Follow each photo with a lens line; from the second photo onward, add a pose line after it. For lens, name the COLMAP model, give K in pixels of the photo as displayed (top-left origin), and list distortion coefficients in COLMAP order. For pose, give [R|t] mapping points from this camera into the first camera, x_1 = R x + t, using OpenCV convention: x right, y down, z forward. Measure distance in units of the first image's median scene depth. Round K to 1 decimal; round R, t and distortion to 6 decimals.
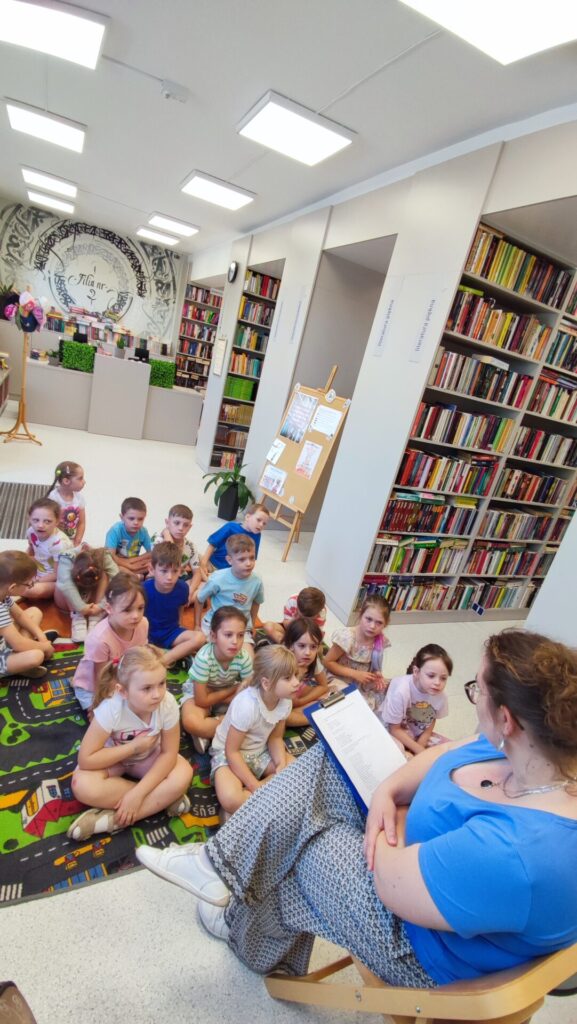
lens RADIAL K [[467.1, 0, 272.9], [0, 467.1, 519.1], [0, 0, 1]] dist [-0.002630, -0.003437]
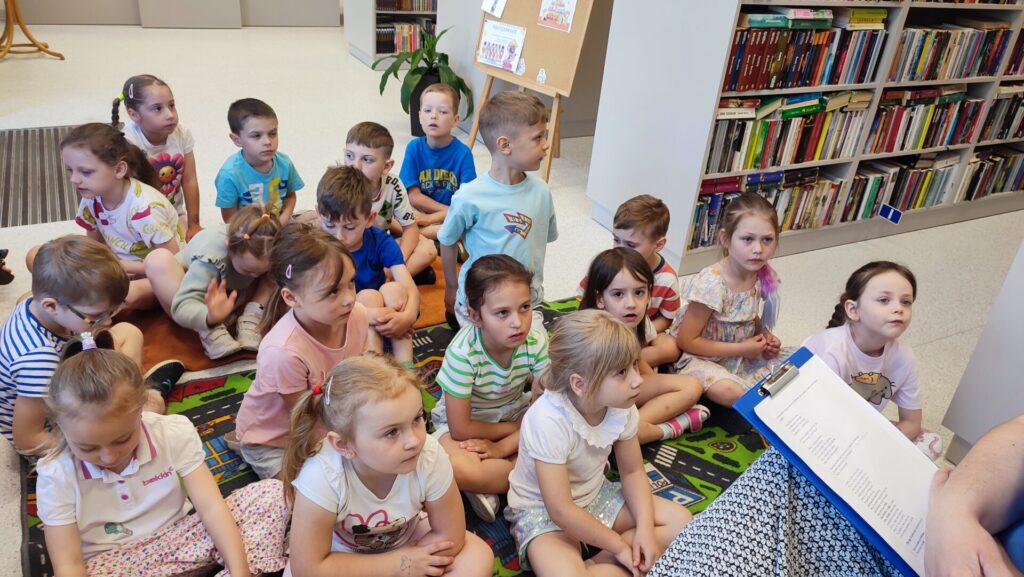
lens RADIAL K [[738.7, 0, 512.1], [0, 738.7, 287.4], [0, 0, 1]] dist [0.016532, 0.007126]
pose [[0.986148, -0.164559, 0.020782, -0.063113], [0.158489, 0.971814, 0.174526, 0.050205], [-0.048916, -0.168815, 0.984433, 0.109089]]
